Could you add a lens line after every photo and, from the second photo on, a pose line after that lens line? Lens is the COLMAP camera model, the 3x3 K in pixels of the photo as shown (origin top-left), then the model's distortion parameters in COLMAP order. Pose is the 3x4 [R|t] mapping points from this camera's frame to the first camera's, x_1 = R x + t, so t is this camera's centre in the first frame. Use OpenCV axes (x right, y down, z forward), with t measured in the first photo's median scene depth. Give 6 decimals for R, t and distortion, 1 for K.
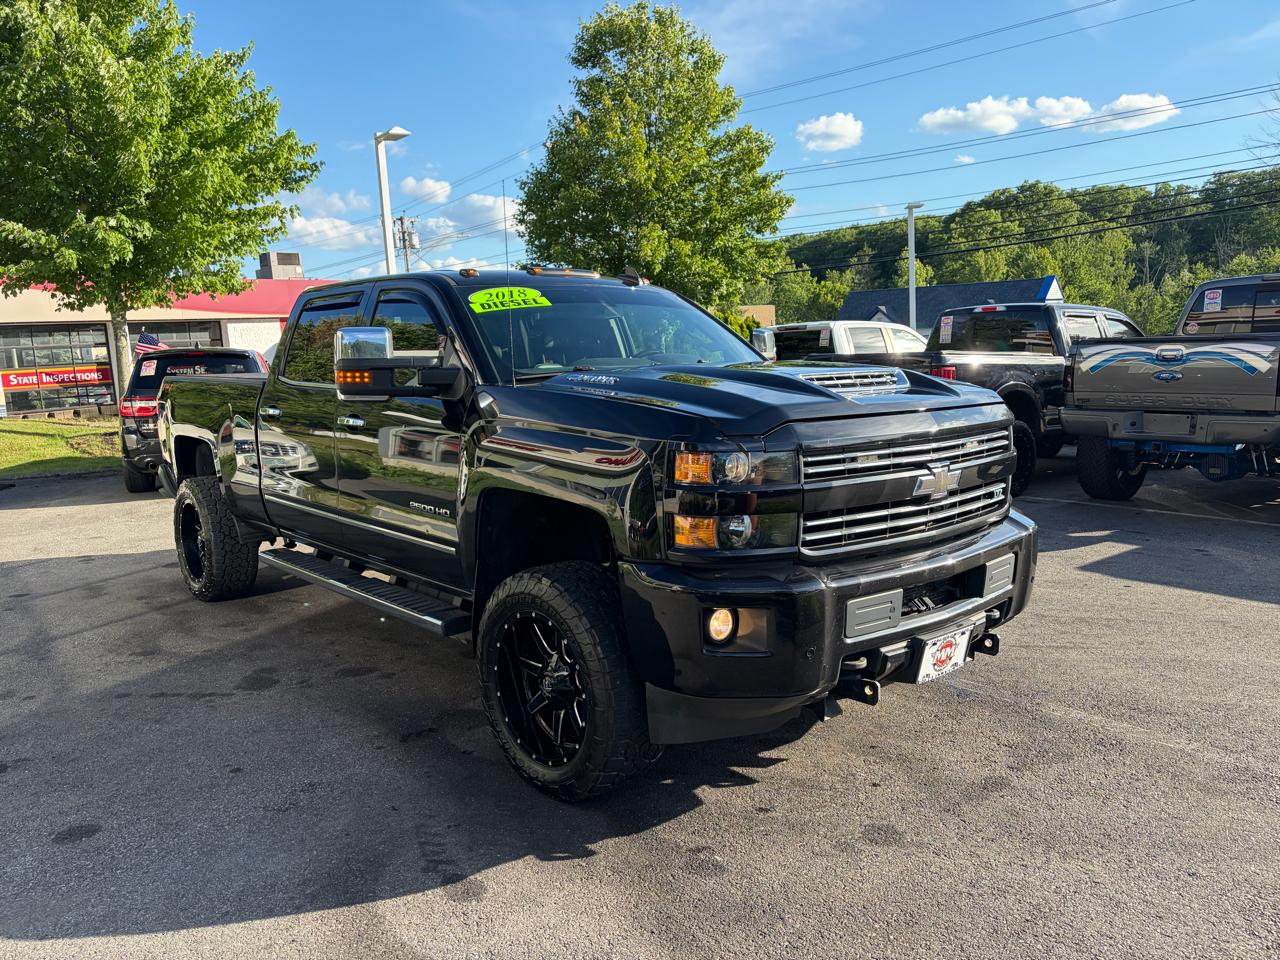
lens RADIAL K [[960.6, 0, 643.7], [0, 960.6, 481.7], [0, 0, 1]] dist [0.039753, -0.032736]
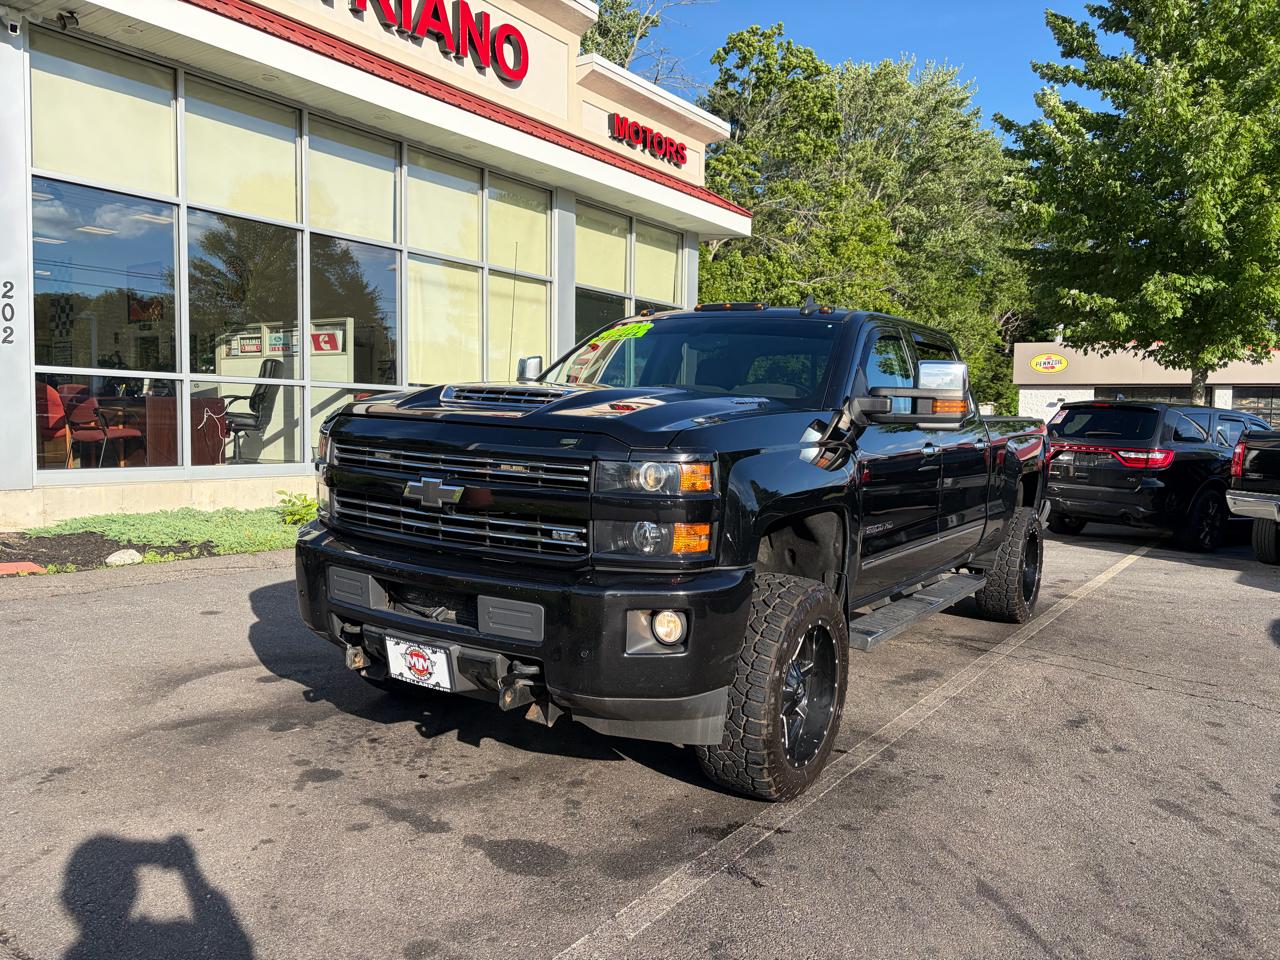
lens RADIAL K [[965.3, 0, 640.0], [0, 965.3, 480.0], [0, 0, 1]] dist [0.032836, -0.041970]
pose [[0.270109, 0.104902, -0.957098, 0.792325], [-0.173568, 0.983067, 0.058765, -0.064859], [0.947056, 0.150249, 0.283742, 0.545035]]
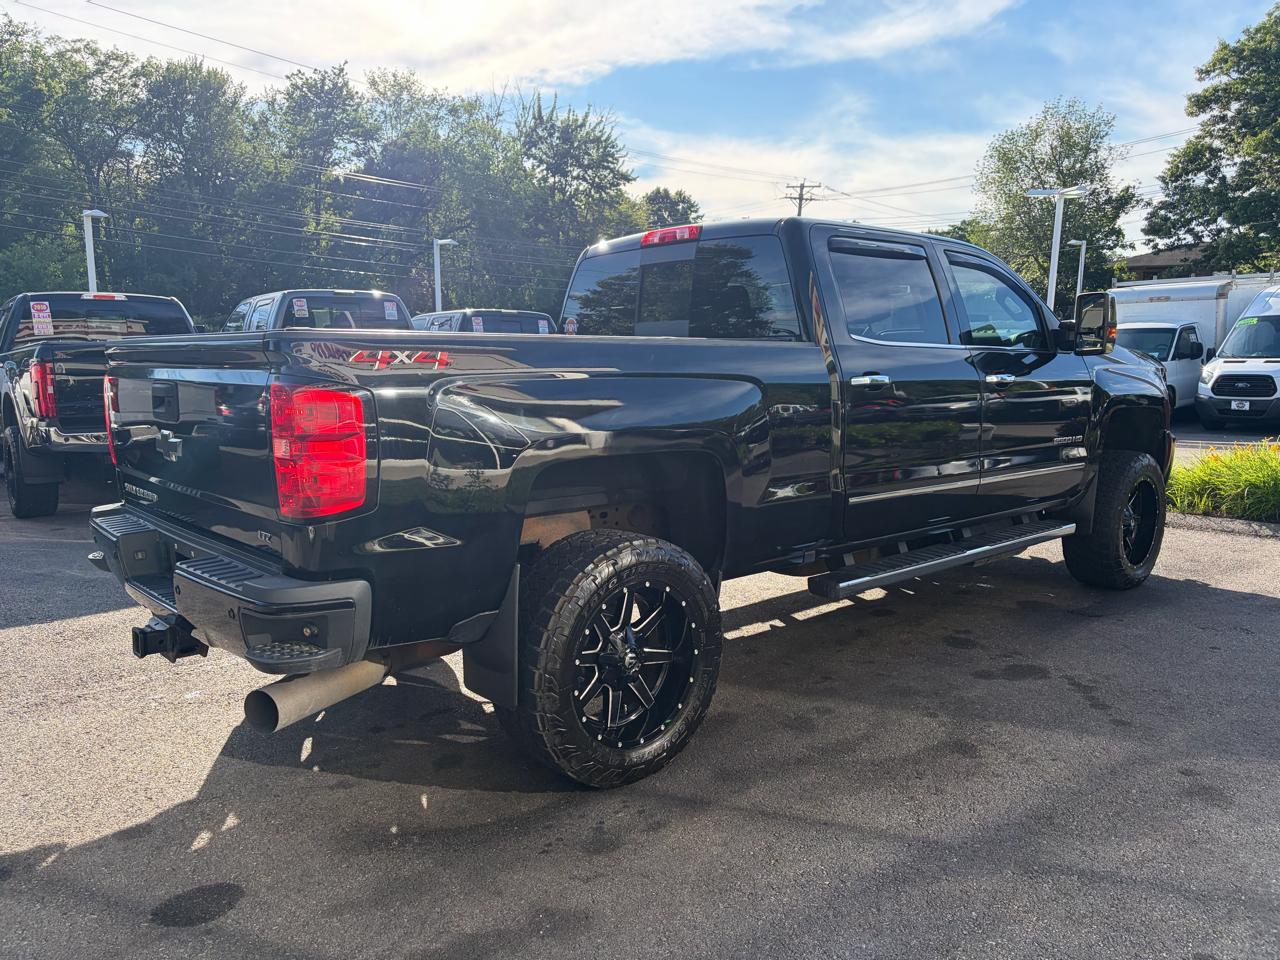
lens RADIAL K [[967.1, 0, 637.9], [0, 967.1, 483.7], [0, 0, 1]] dist [0.041199, -0.041163]
pose [[-0.005202, -0.111317, 0.993771, -1.078075], [0.137687, 0.984240, 0.110970, -0.096152], [-0.990462, 0.137407, 0.010207, 1.116924]]
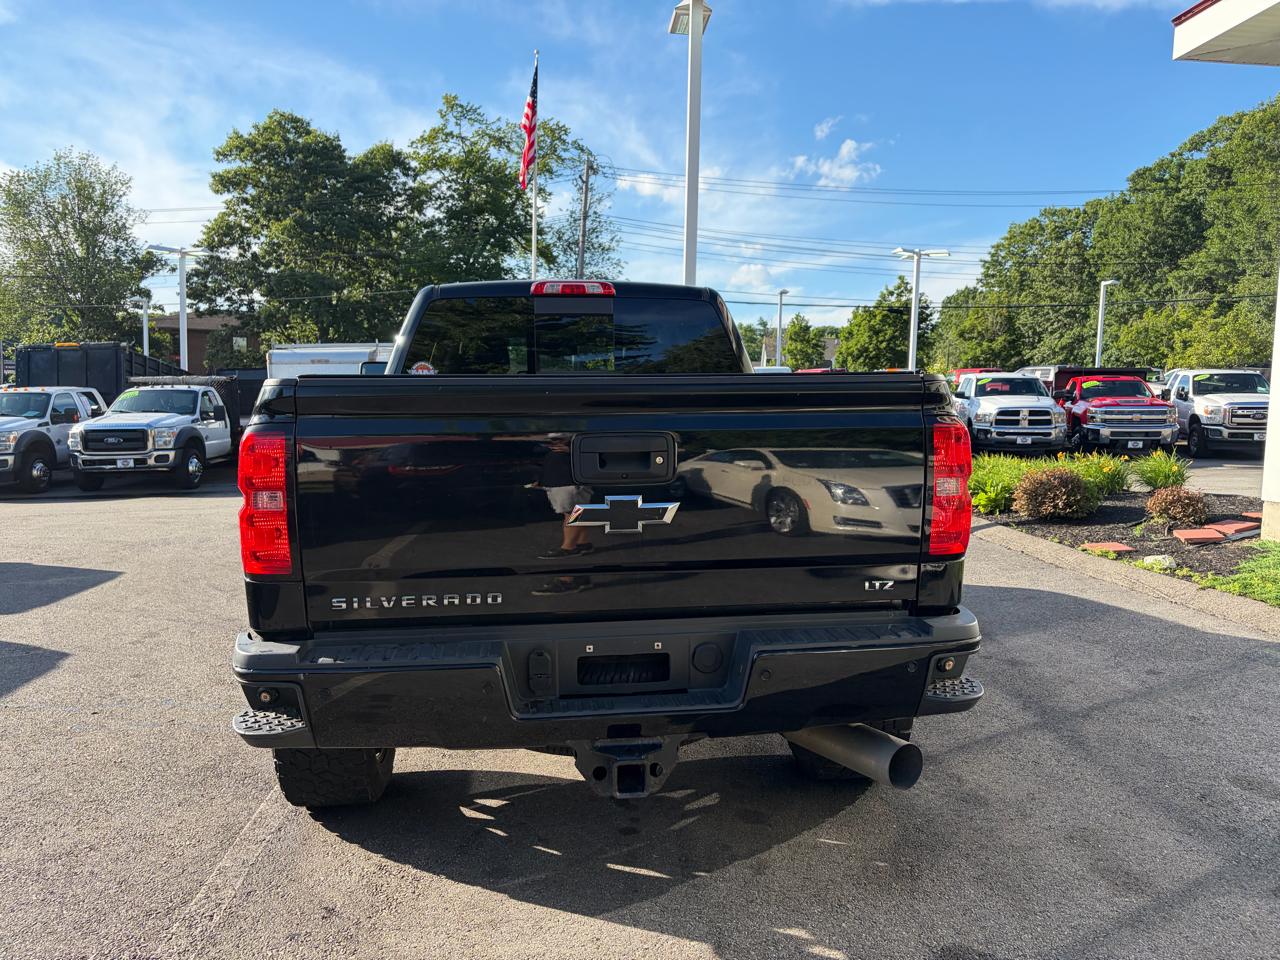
lens RADIAL K [[960.6, 0, 643.7], [0, 960.6, 481.7], [0, 0, 1]] dist [0.039753, -0.032736]
pose [[-0.826004, -0.014802, 0.563470, -0.767657], [0.102796, 0.978935, 0.176407, -0.183254], [-0.554212, 0.203635, -0.807082, 1.729256]]
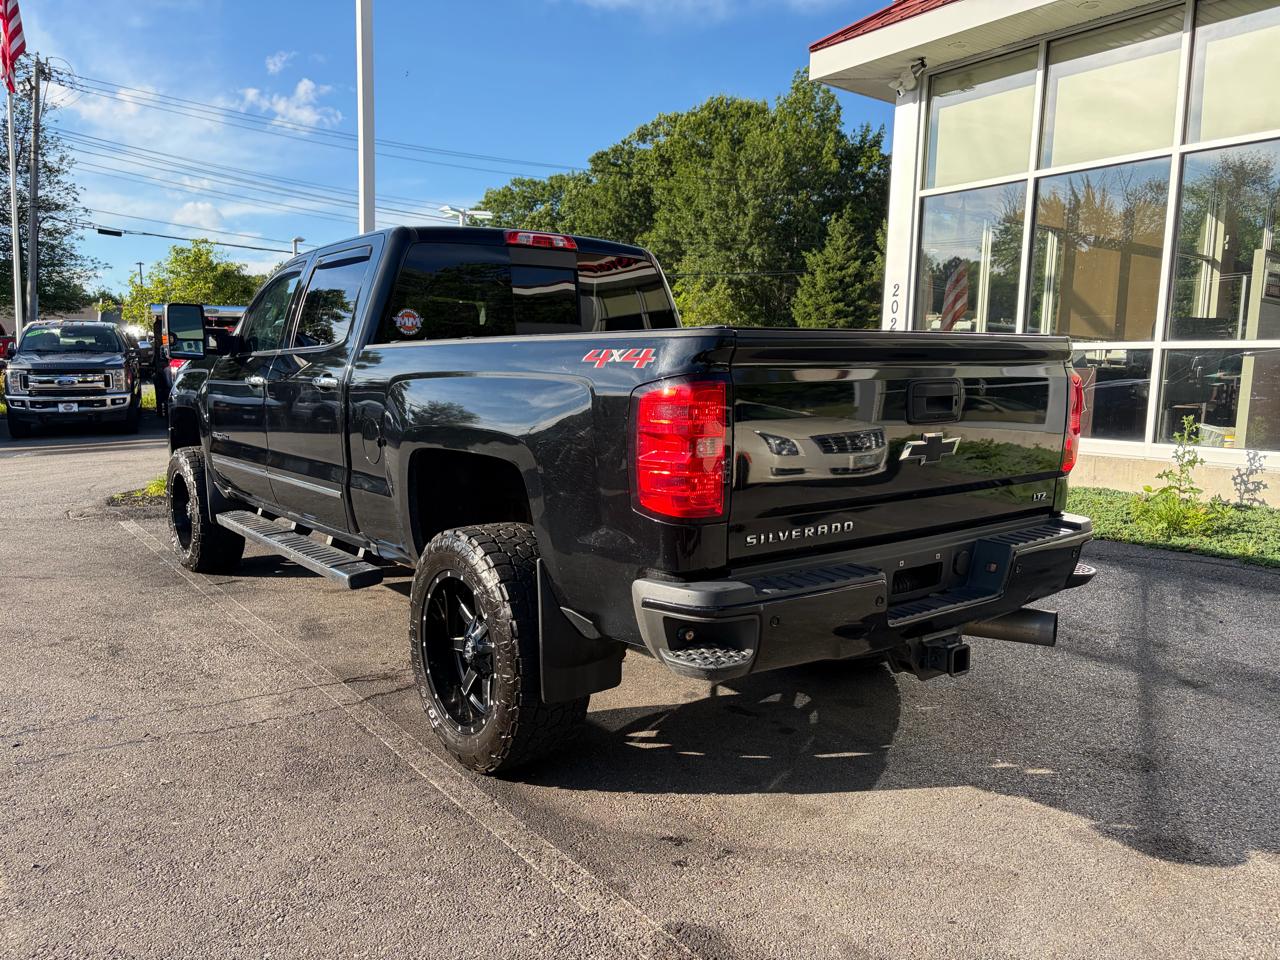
lens RADIAL K [[961.9, 0, 640.0], [0, 961.9, 480.0], [0, 0, 1]] dist [0.064778, -0.082349]
pose [[-0.997402, 0.012300, 0.070975, -0.395322], [0.029941, 0.966955, 0.253184, -0.215133], [-0.065516, 0.254651, -0.964811, 1.910606]]
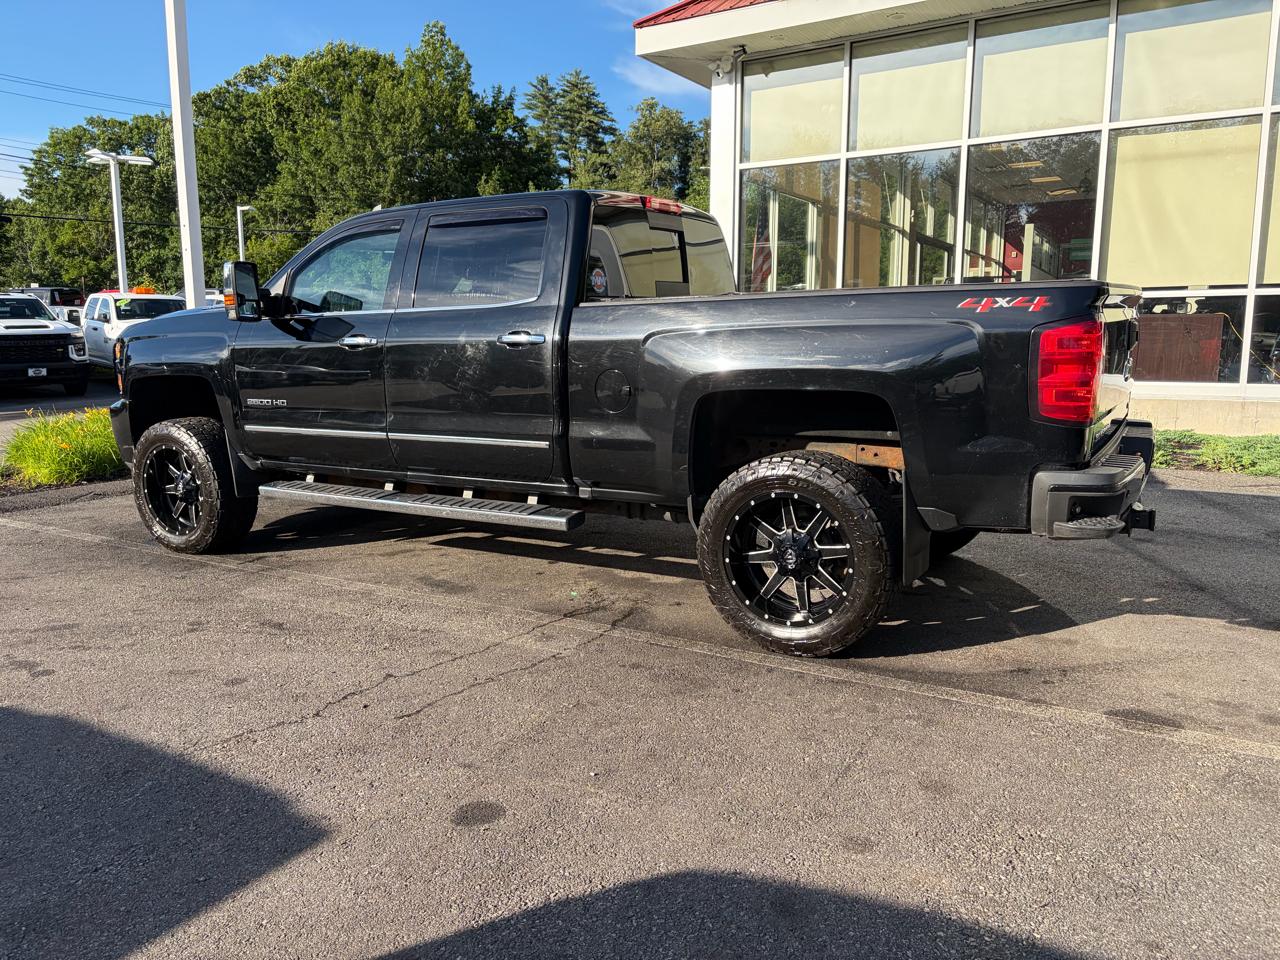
lens RADIAL K [[961.9, 0, 640.0], [0, 961.9, 480.0], [0, 0, 1]] dist [0.064778, -0.082349]
pose [[-0.949348, 0.089083, -0.301335, 0.060018], [-0.003969, 0.955496, 0.294976, -0.227798], [0.314202, 0.281231, -0.906745, 1.957485]]
